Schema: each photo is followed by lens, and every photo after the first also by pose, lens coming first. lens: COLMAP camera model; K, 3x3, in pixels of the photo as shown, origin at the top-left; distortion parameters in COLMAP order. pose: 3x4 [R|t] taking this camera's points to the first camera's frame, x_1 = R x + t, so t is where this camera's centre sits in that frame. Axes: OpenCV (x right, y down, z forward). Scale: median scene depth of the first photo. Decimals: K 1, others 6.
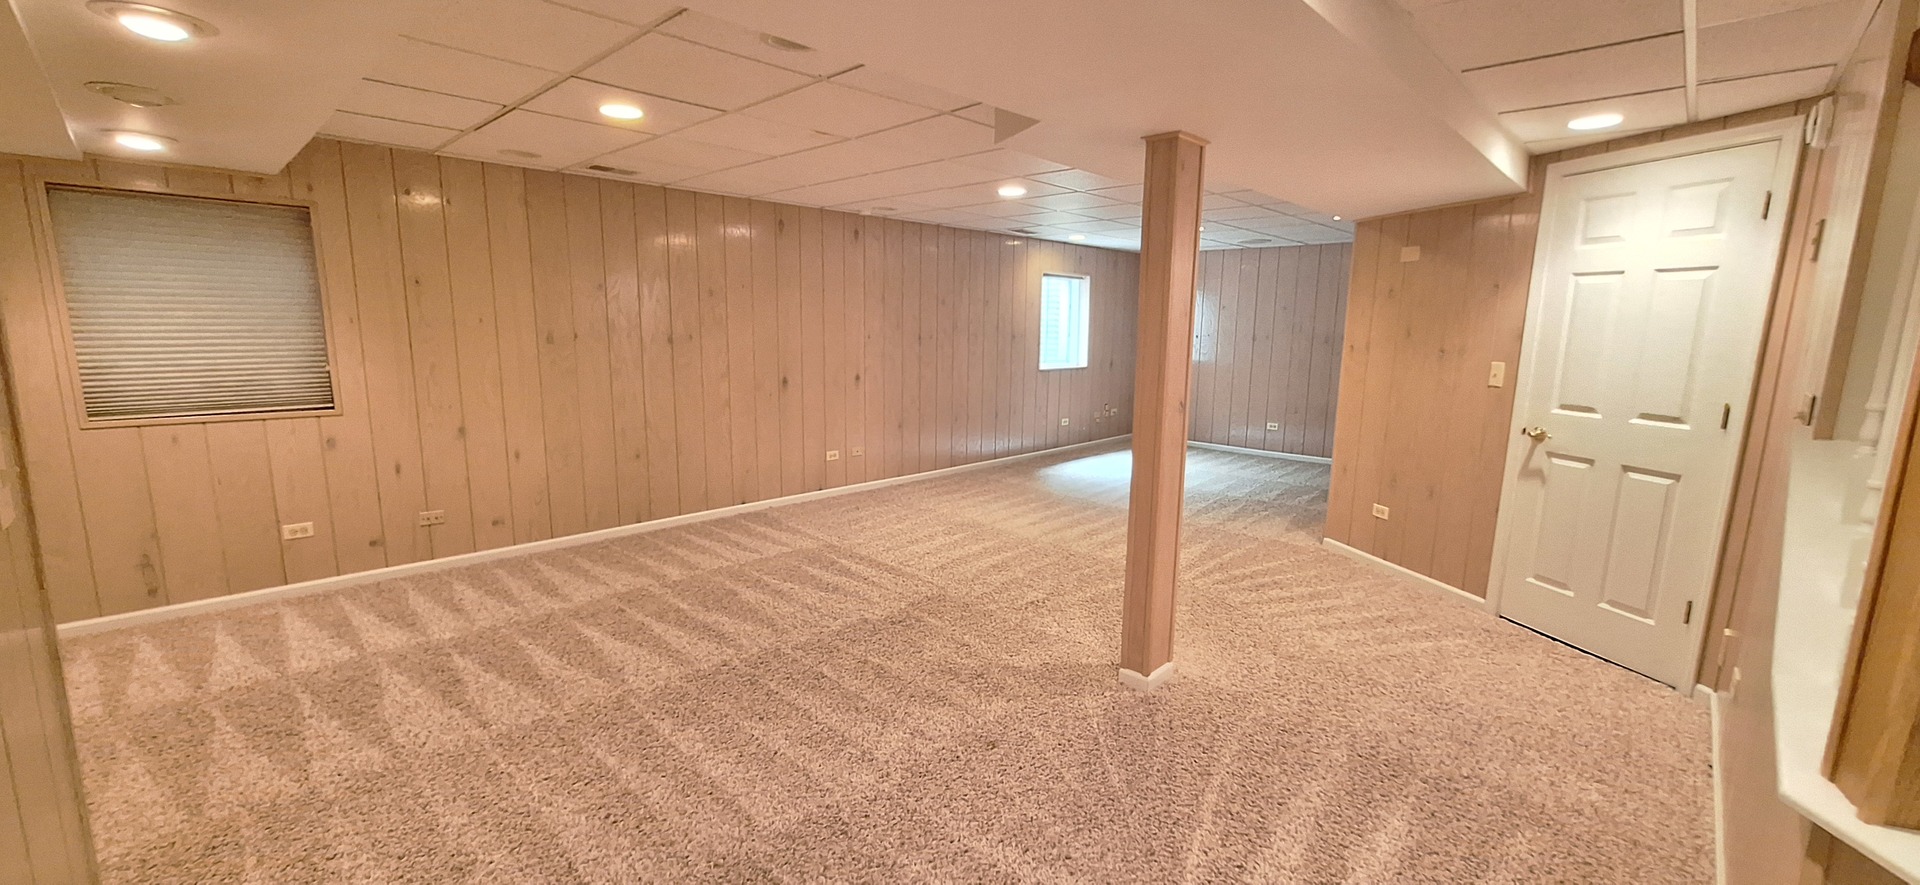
lens RADIAL K [[767.4, 0, 959.0], [0, 767.4, 451.1], [0, 0, 1]] dist [-0.009617, 0.002002]
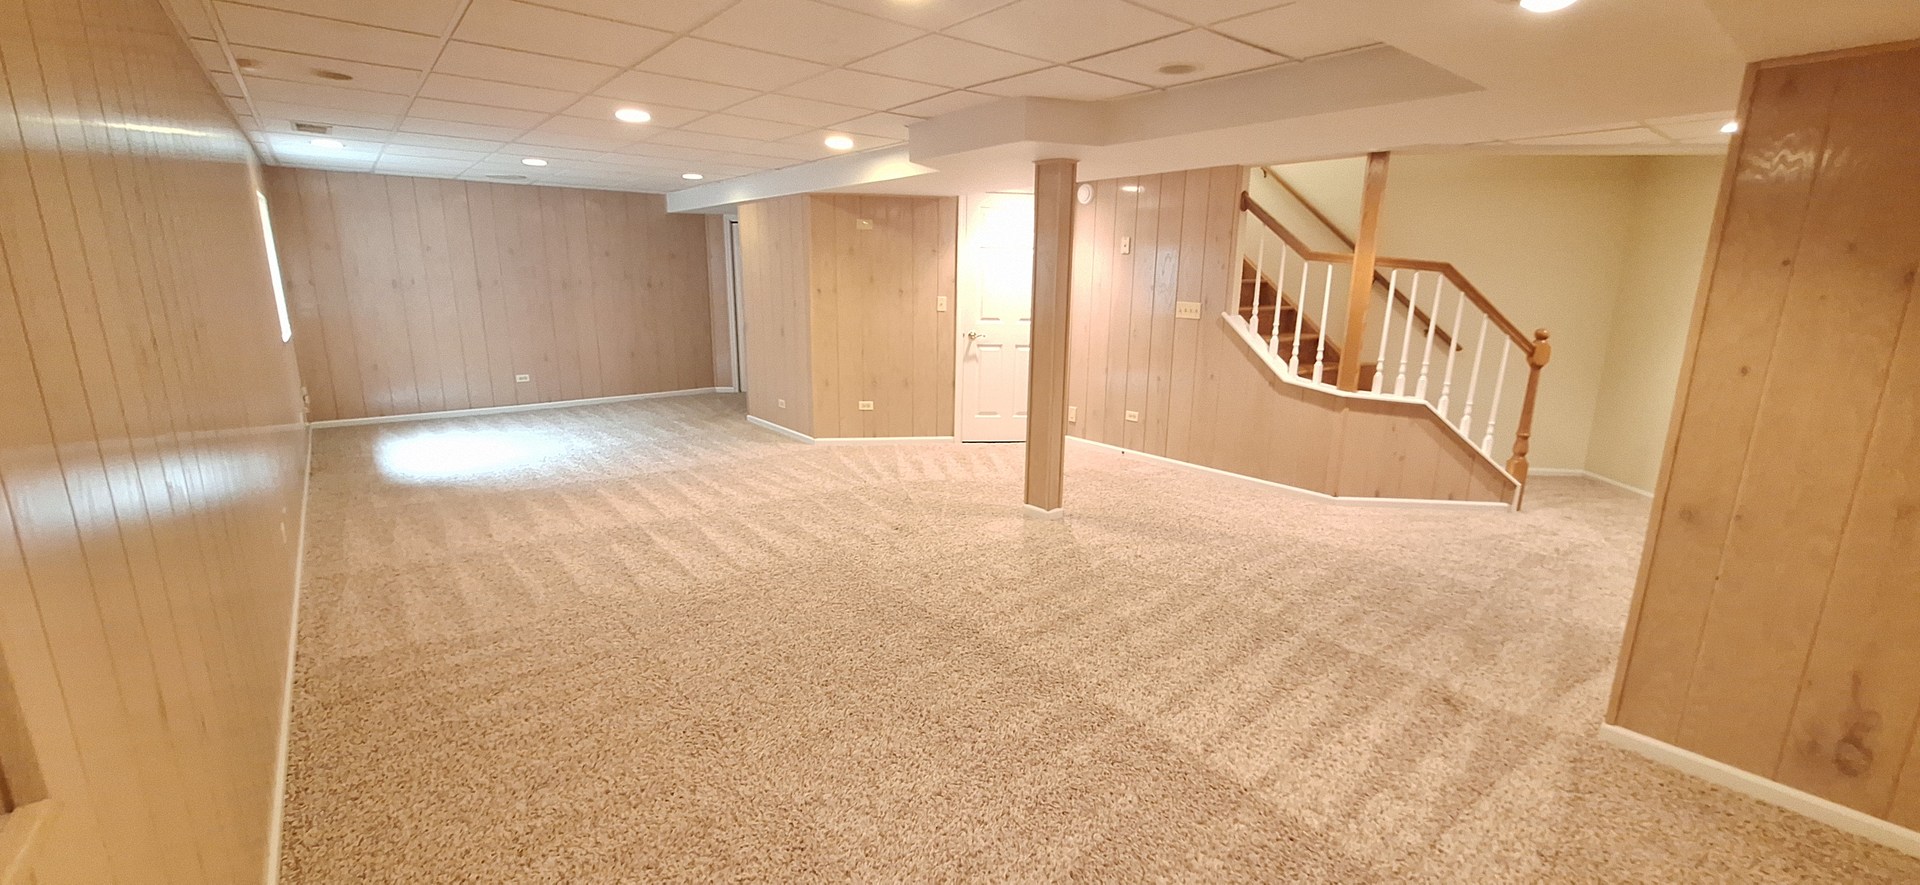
lens RADIAL K [[767.4, 0, 962.5], [0, 767.4, 444.4], [0, 0, 1]] dist [-0.009617, 0.002002]
pose [[0.112522, -0.229512, 0.966780, -0.984040], [0.154017, 0.965228, 0.211218, -0.149542], [-0.981640, 0.125134, 0.143958, 0.742938]]
